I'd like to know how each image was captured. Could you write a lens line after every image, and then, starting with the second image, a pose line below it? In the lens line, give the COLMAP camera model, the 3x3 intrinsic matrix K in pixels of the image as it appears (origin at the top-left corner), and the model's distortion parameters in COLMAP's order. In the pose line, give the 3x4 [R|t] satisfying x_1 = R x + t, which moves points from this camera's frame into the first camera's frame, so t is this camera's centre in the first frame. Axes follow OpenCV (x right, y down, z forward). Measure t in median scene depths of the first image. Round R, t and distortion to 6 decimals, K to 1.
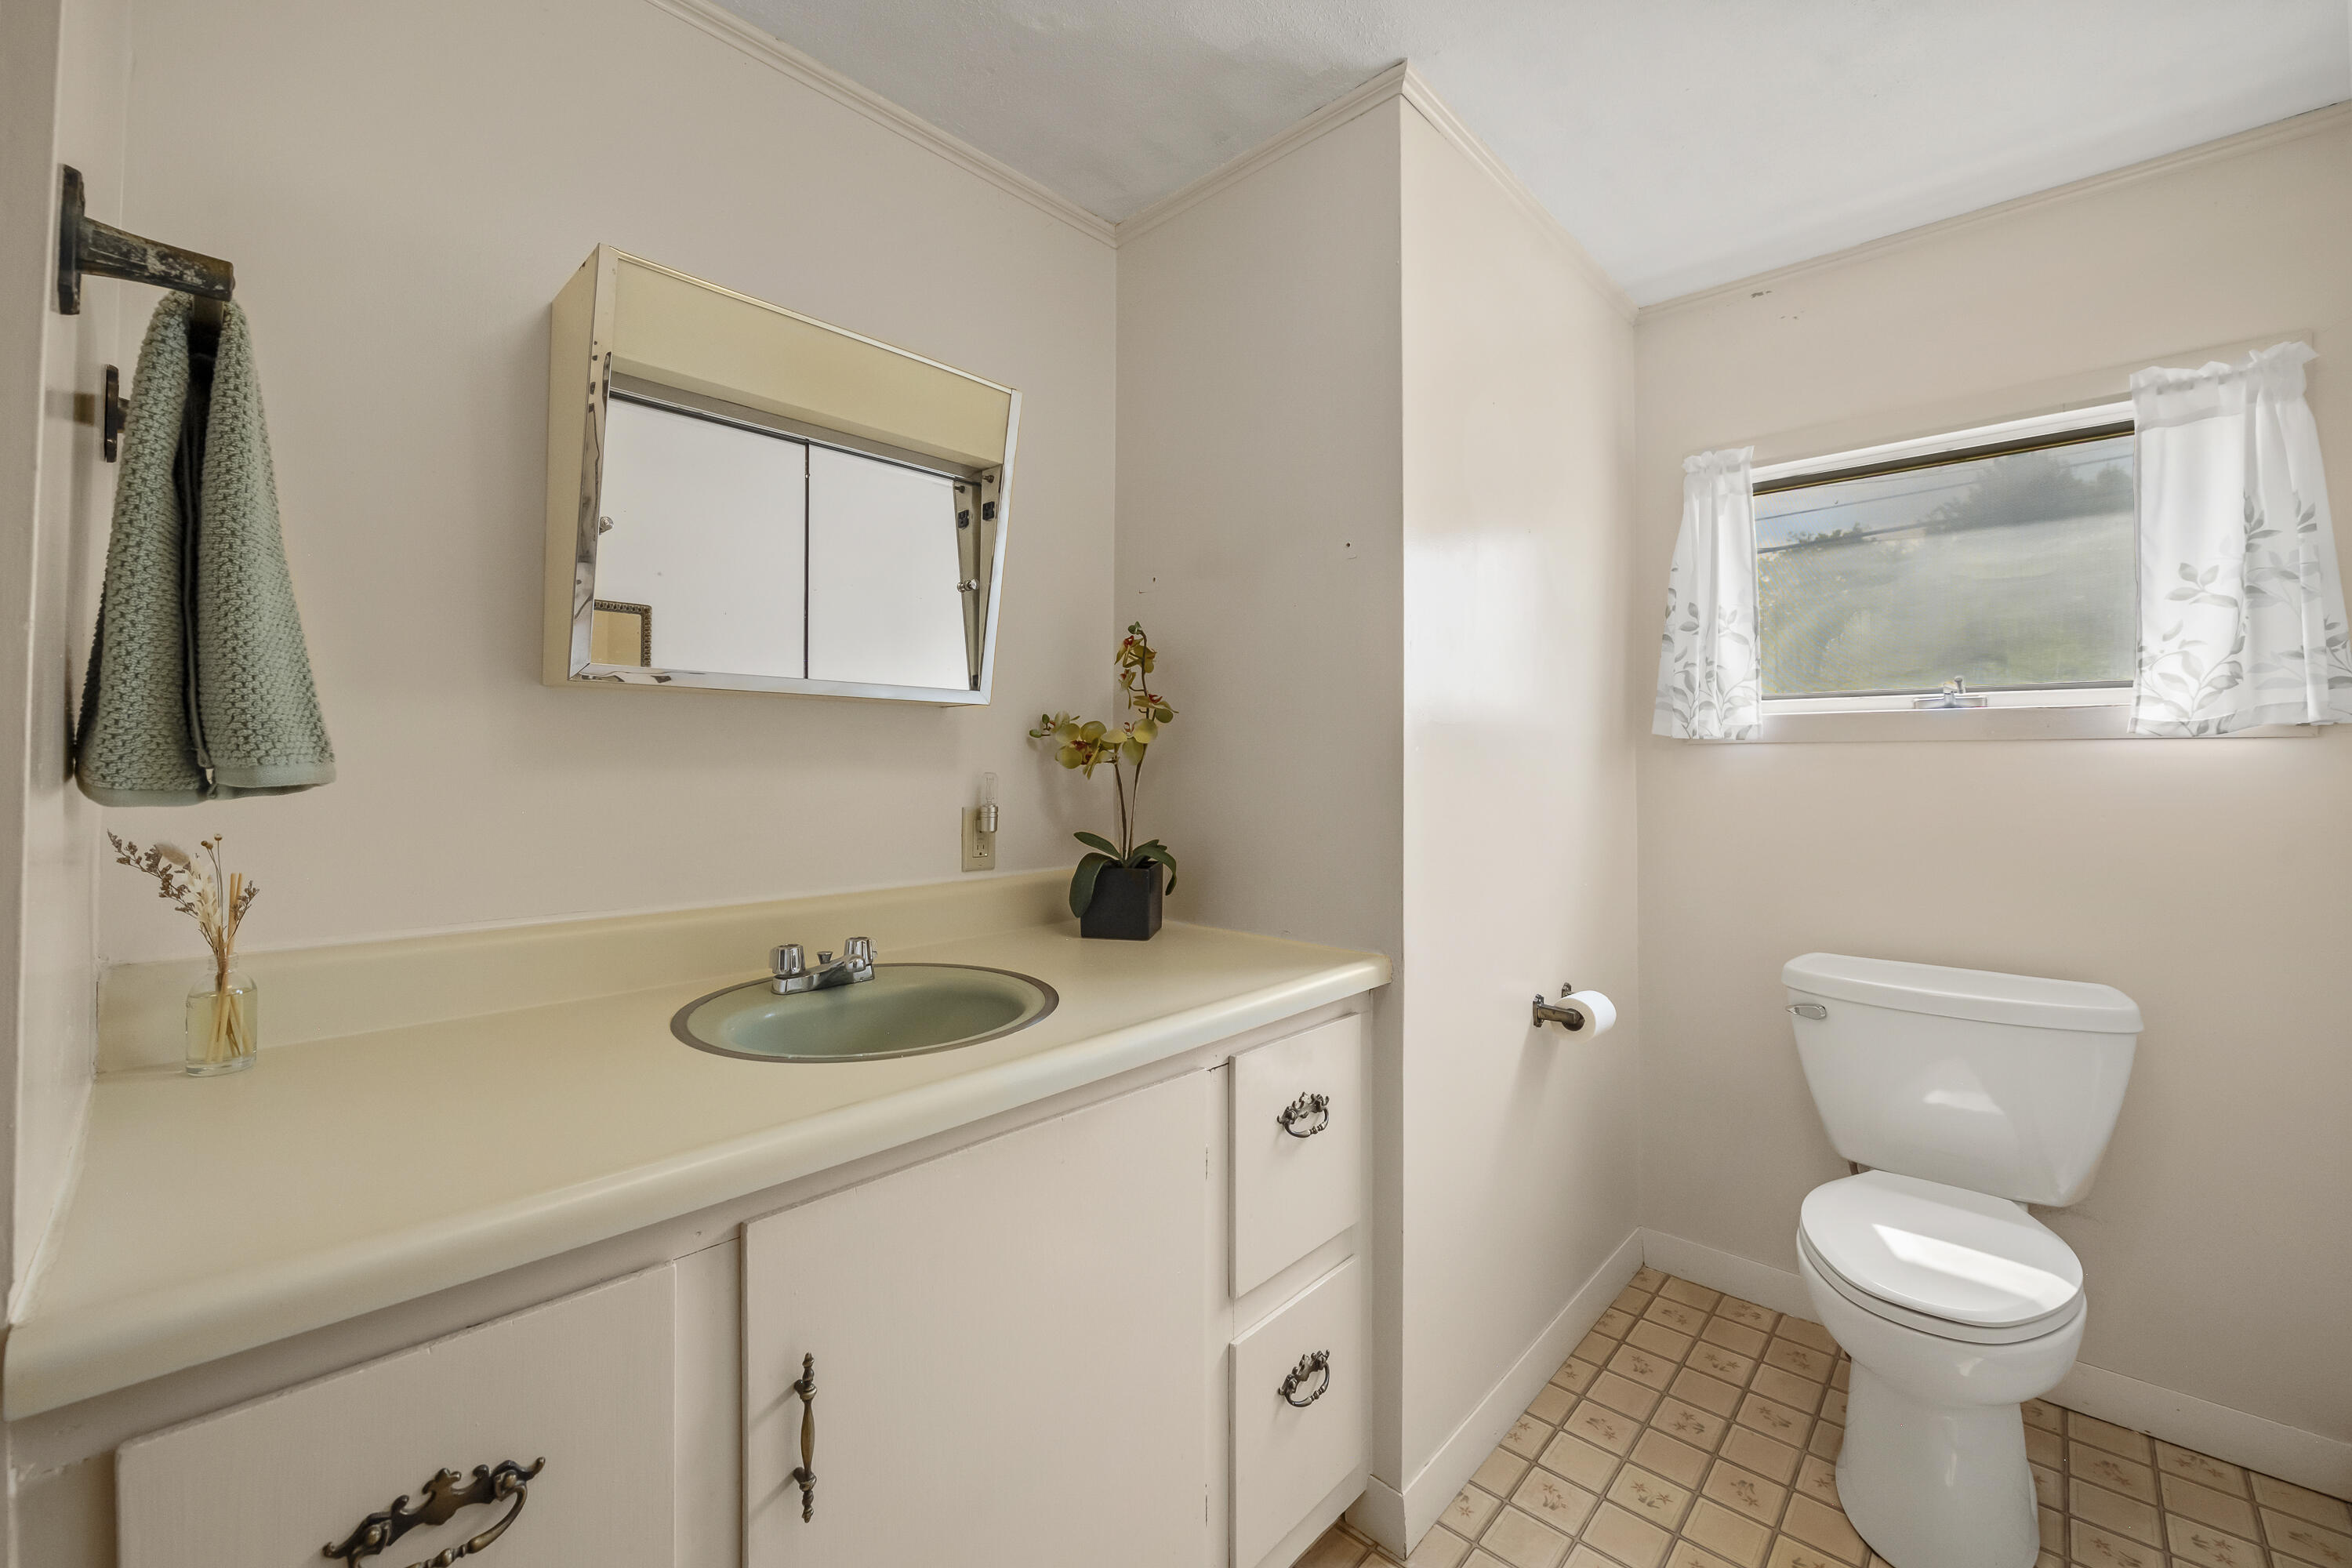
lens RADIAL K [[947.5, 0, 1175.6], [0, 947.5, 746.1], [0, 0, 1]] dist [-0.009614, -0.001246]
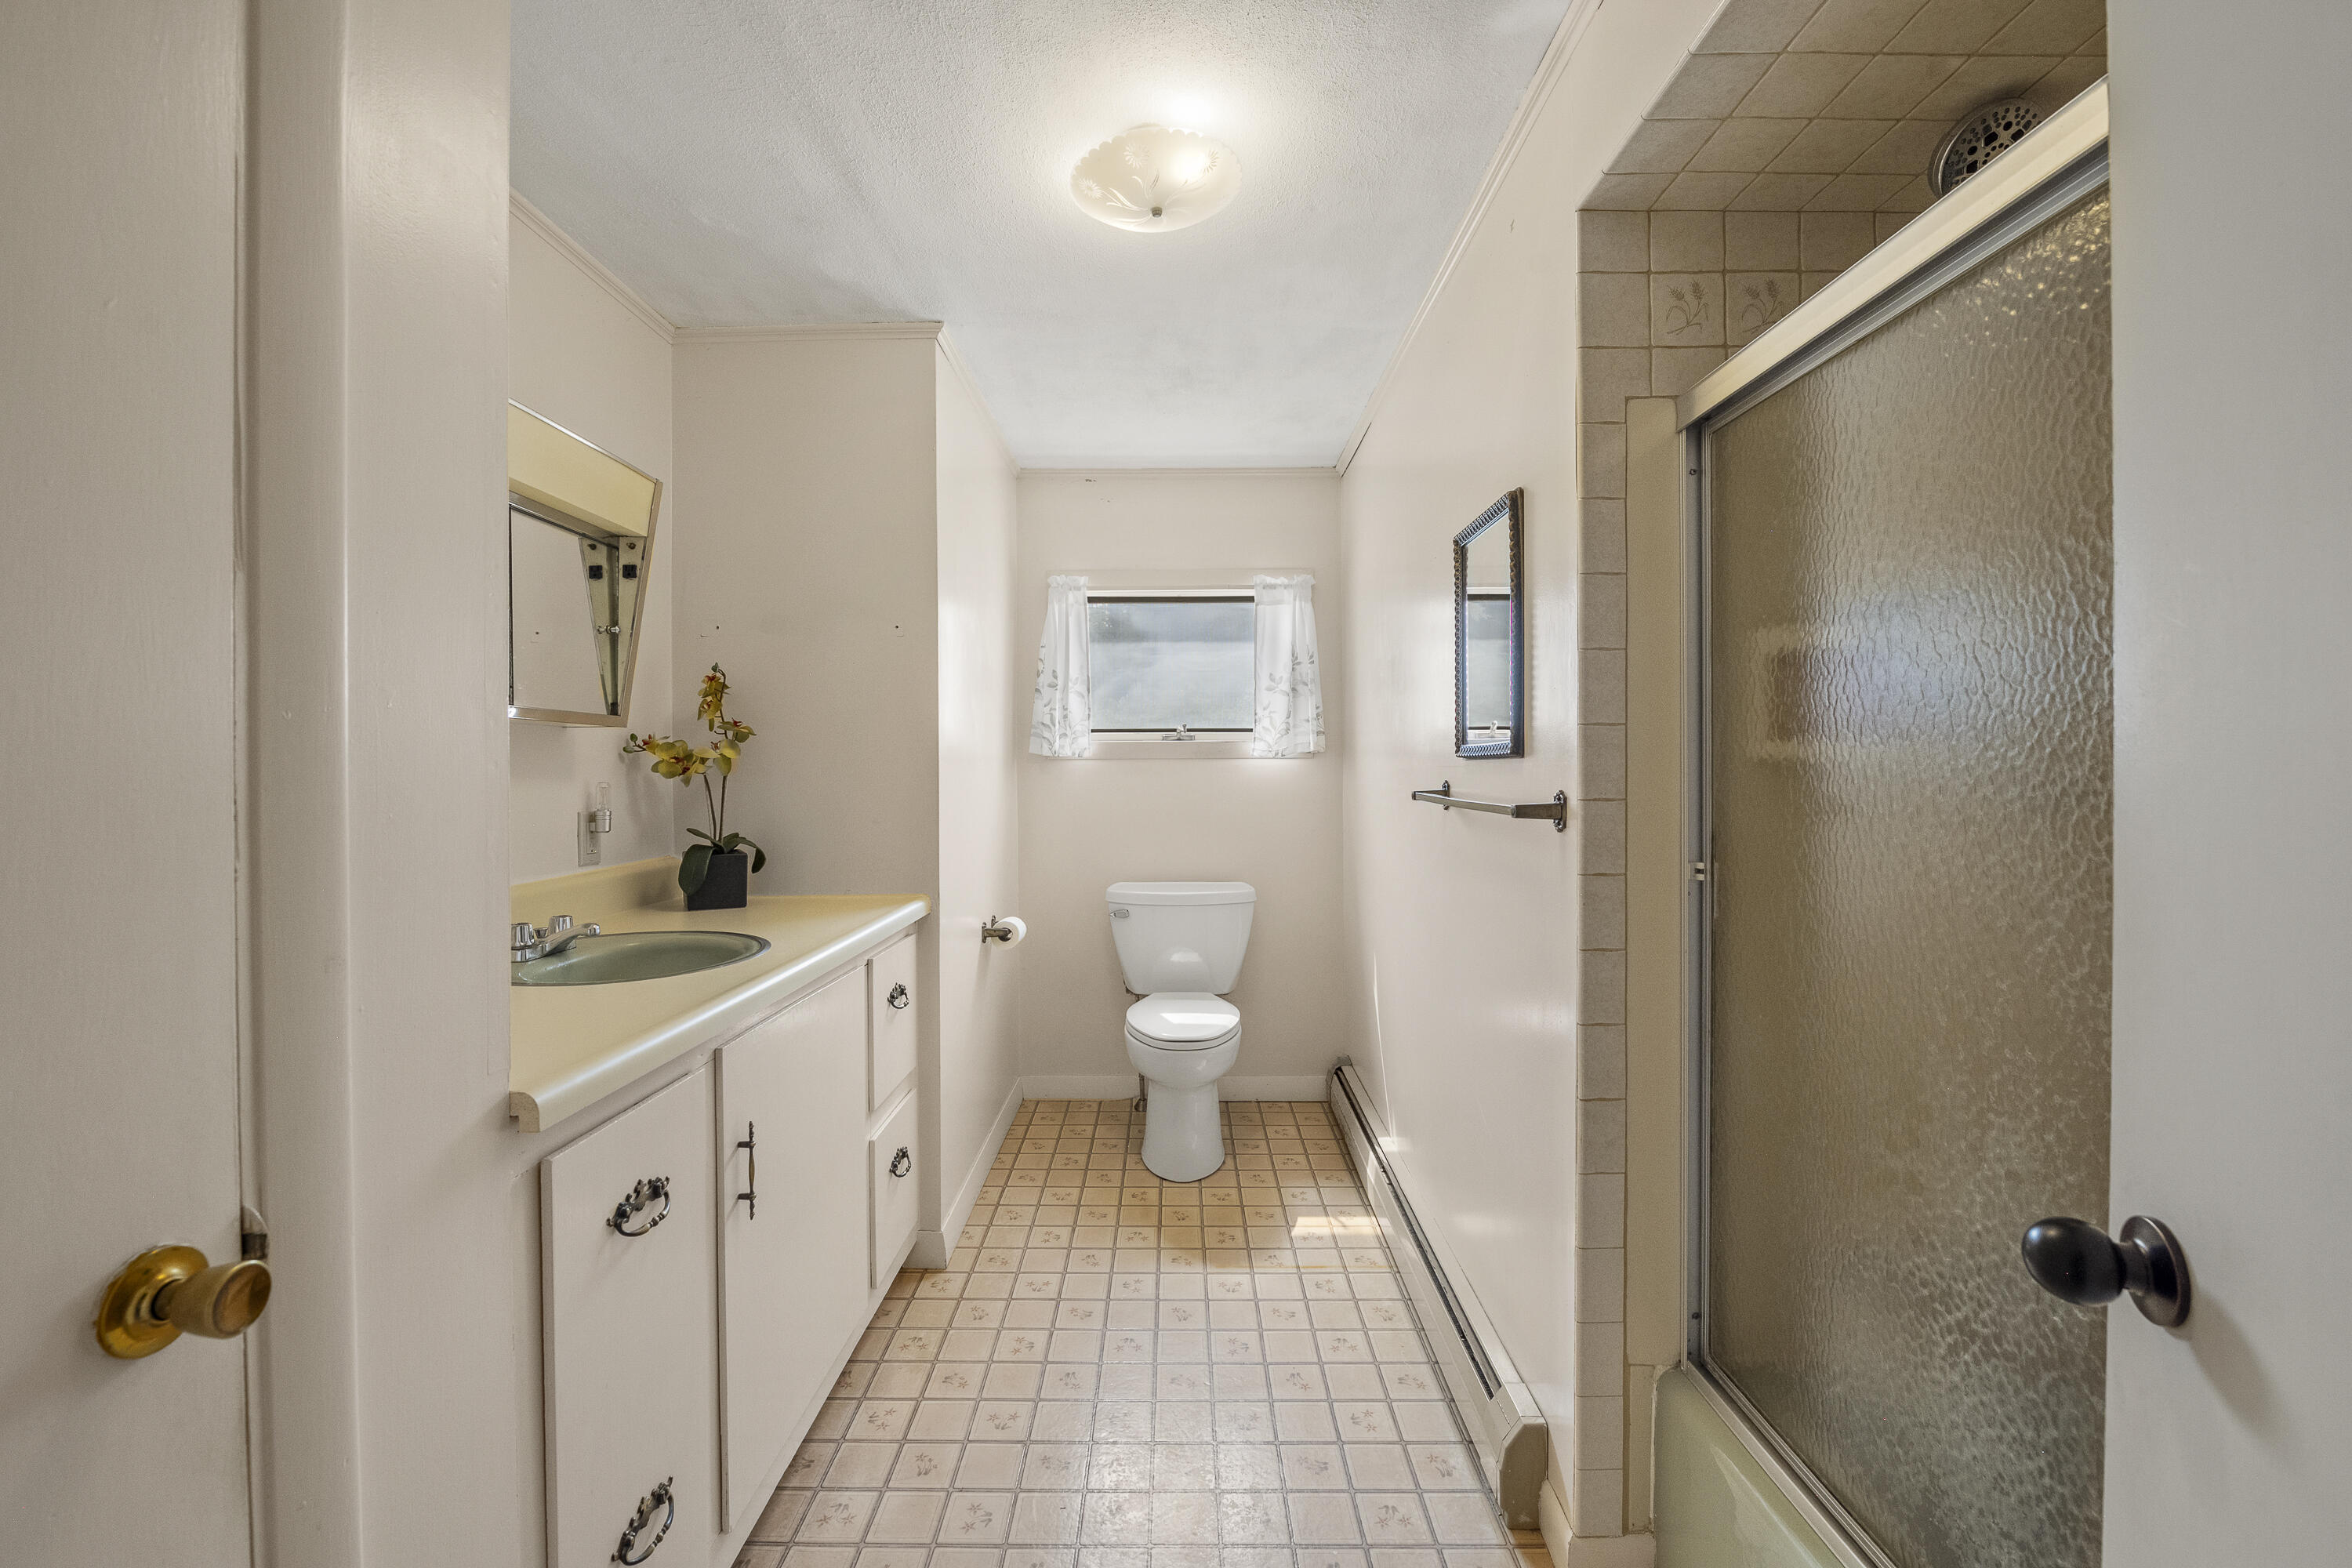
lens RADIAL K [[947.5, 0, 1173.8], [0, 947.5, 777.2], [0, 0, 1]] dist [-0.009614, -0.001246]
pose [[0.731396, -0.009093, 0.681892, -0.484582], [-0.006332, 0.999777, 0.020124, -0.007251], [-0.681923, -0.019036, 0.731176, -0.369744]]
